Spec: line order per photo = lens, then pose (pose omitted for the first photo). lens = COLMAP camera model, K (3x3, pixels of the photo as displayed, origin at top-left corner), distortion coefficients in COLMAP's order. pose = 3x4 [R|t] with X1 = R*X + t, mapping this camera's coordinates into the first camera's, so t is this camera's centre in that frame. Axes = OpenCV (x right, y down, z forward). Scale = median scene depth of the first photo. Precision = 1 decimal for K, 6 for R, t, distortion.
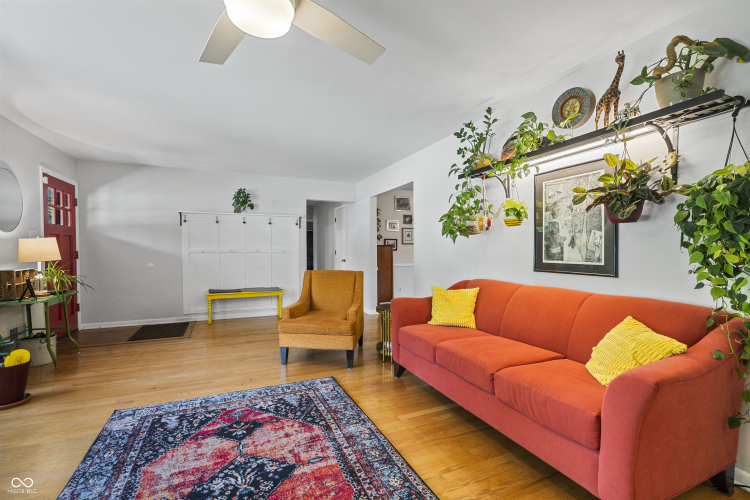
lens RADIAL K [[337.6, 0, 375.0], [0, 337.6, 250.0], [0, 0, 1]] dist [0.000016, 0.000423]
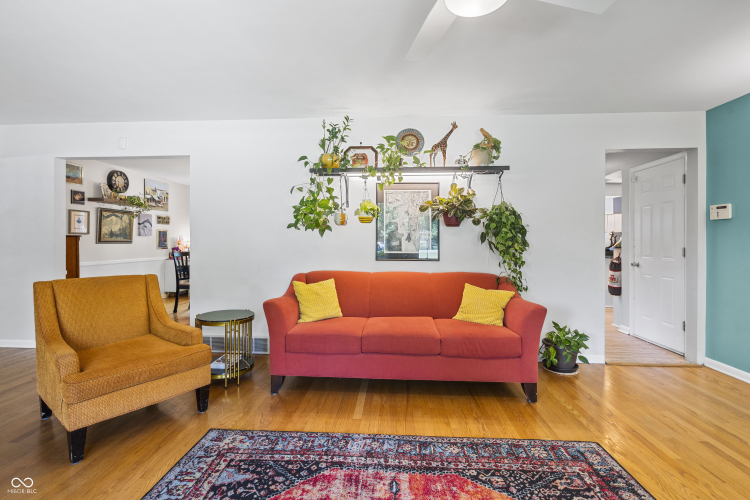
lens RADIAL K [[343.4, 0, 374.2], [0, 343.4, 235.5], [0, 0, 1]] dist [-0.001203, -0.000015]
pose [[0.463820, 0.014978, 0.885803, -0.734594], [-0.000648, 0.999863, -0.016568, -0.008696], [-0.885929, 0.007110, 0.463766, 0.467543]]
